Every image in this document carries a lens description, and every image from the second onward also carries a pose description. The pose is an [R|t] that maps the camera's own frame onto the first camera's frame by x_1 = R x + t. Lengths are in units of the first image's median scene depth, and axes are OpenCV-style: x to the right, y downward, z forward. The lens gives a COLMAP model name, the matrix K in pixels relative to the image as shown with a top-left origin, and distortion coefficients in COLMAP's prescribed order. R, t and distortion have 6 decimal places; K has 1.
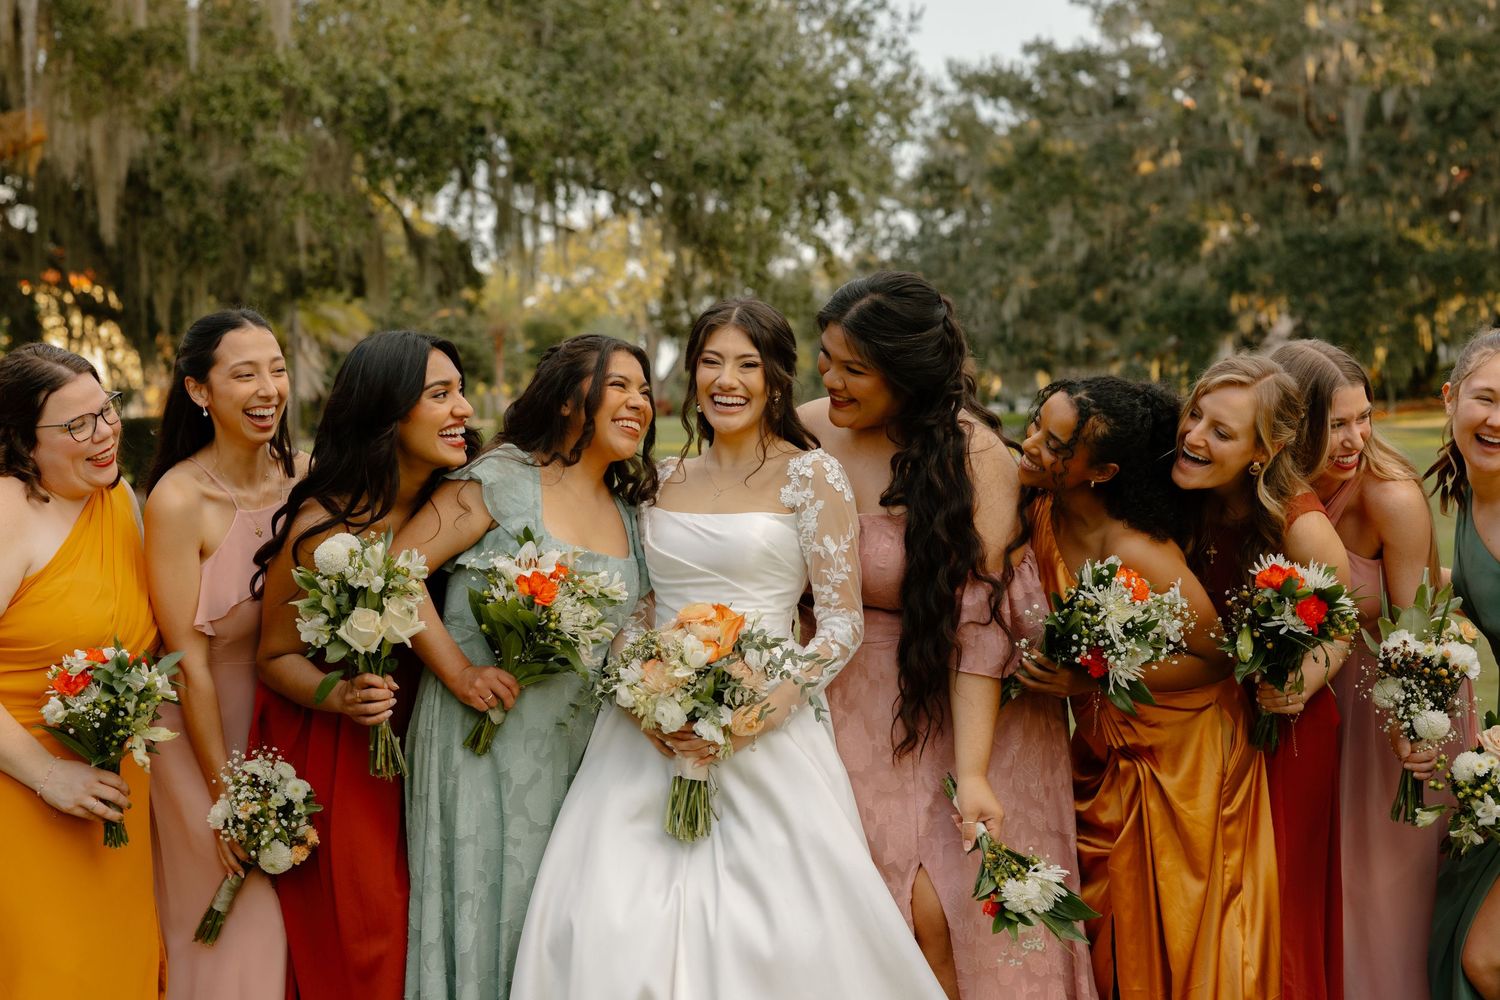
lens RADIAL K [[2409.0, 0, 750.0], [0, 2409.0, 500.0], [0, 0, 1]] dist [0.011633, 0.052186]
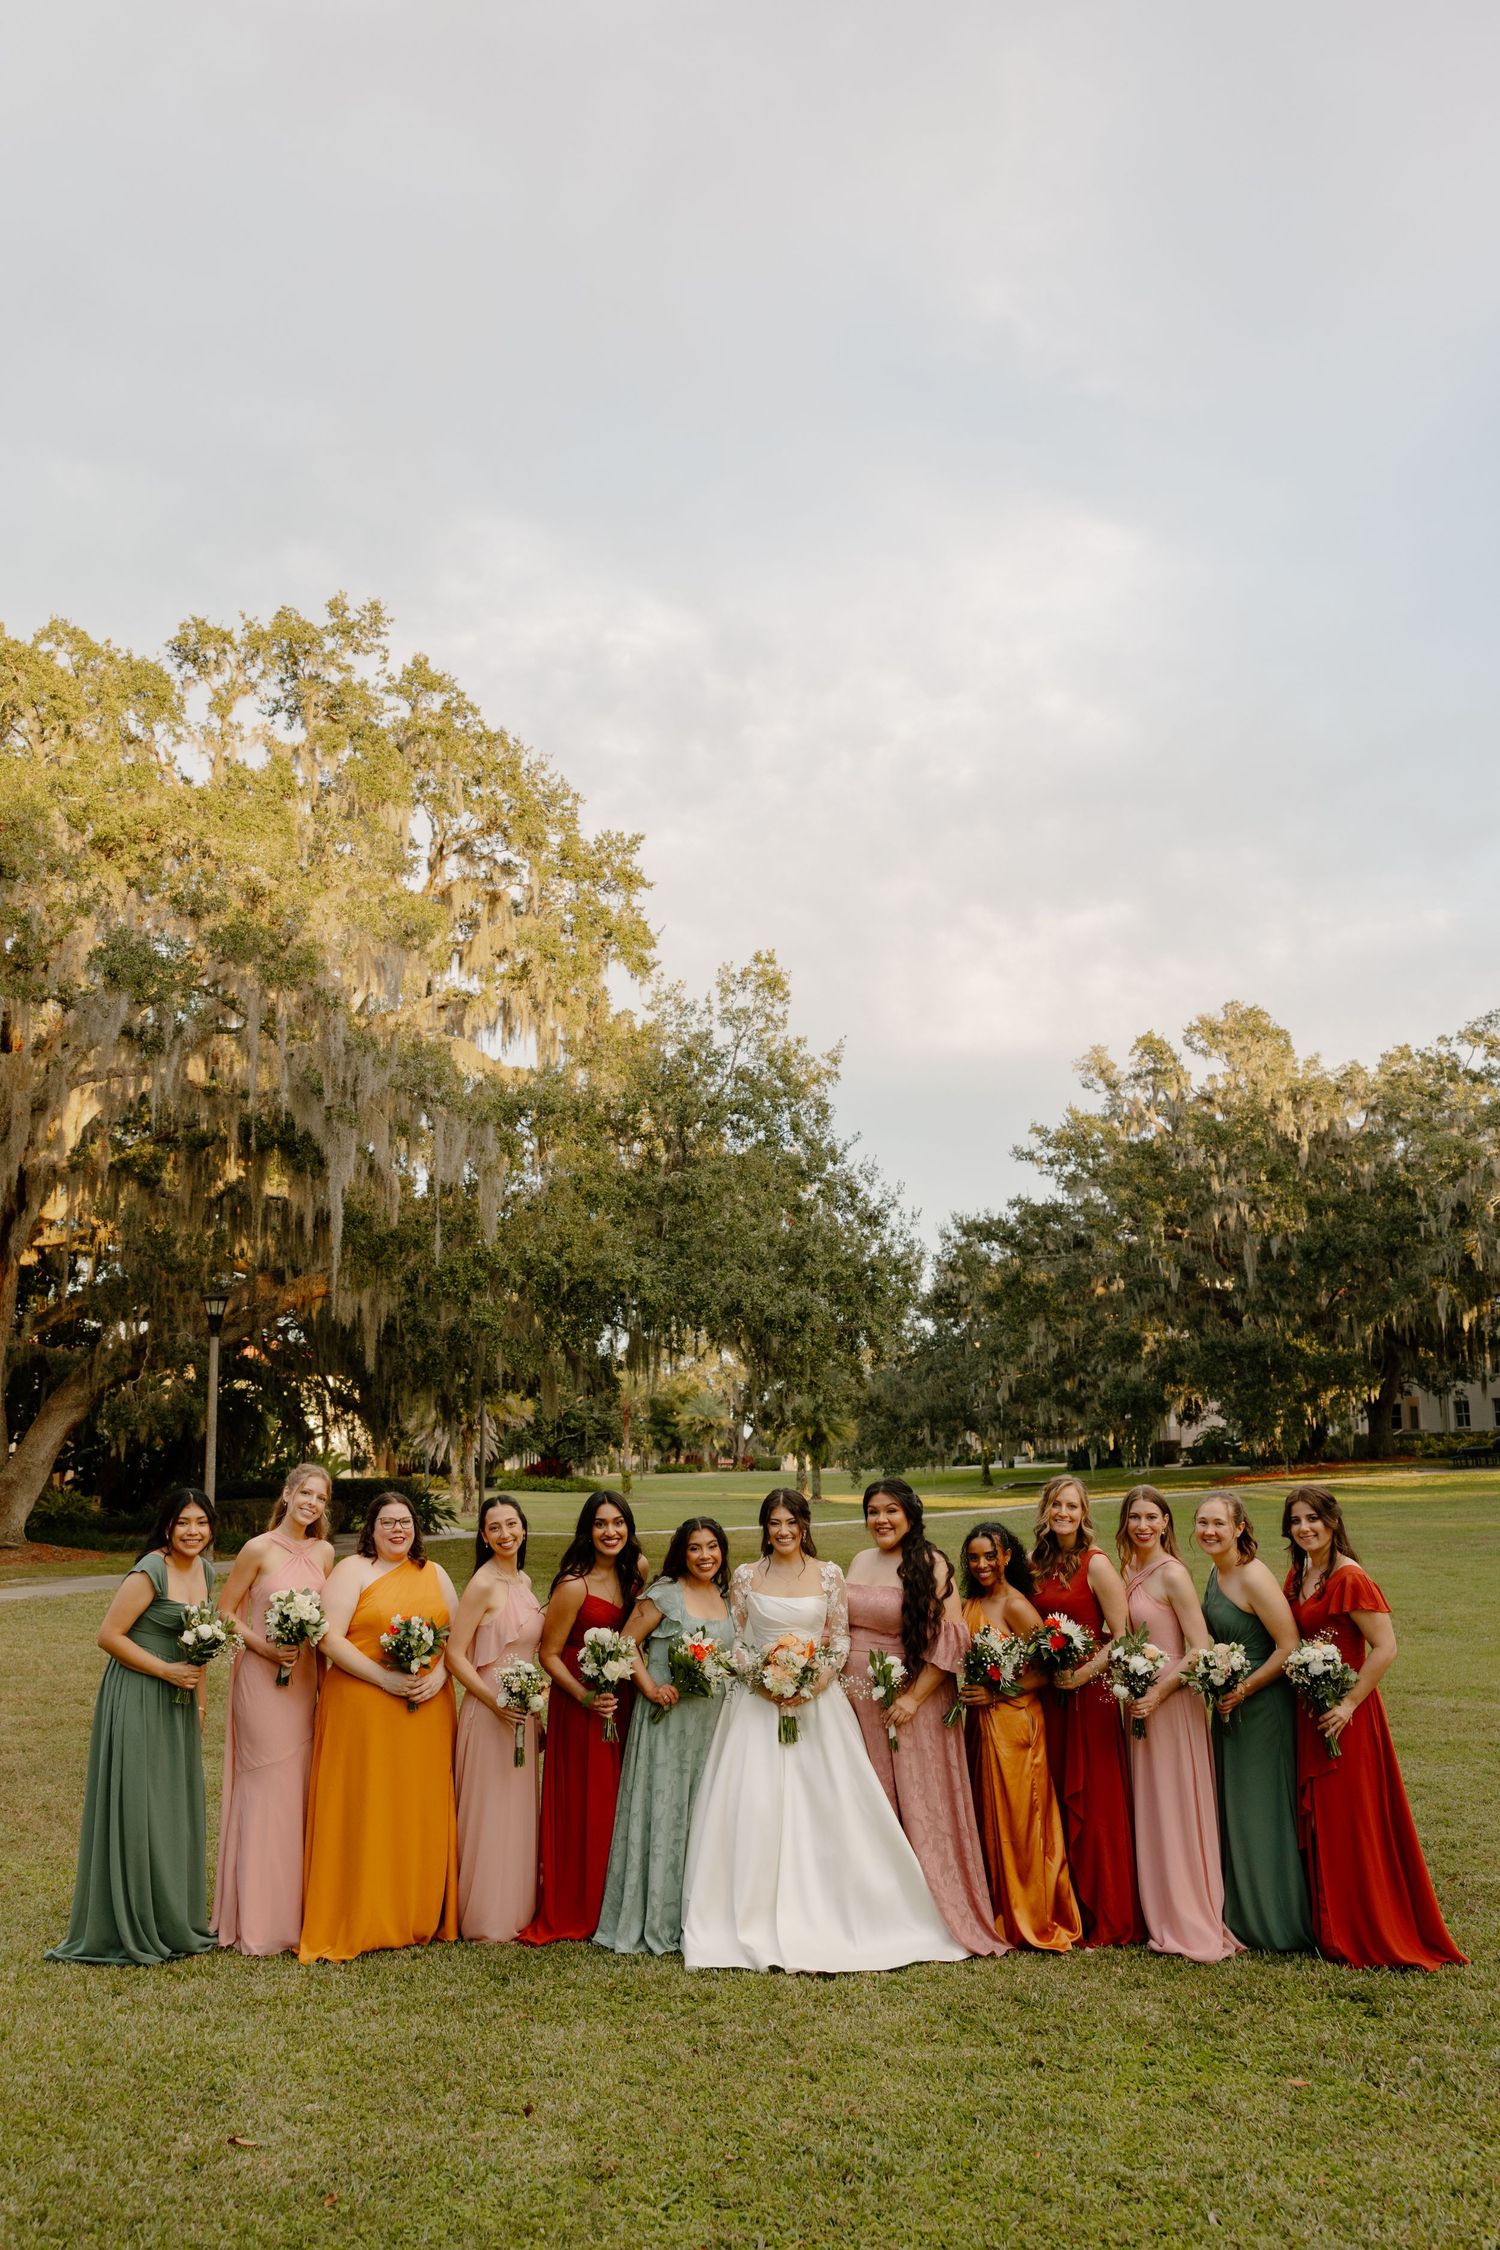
lens RADIAL K [[2091.4, 0, 707.0], [0, 2091.4, 1123.8], [0, 0, 1]] dist [0.009195, 0.009819]
pose [[0.998285, -0.007621, -0.058044, 0.011805], [-0.002743, 0.984315, -0.176400, -0.022079], [0.058478, 0.176257, 0.982606, -0.201504]]
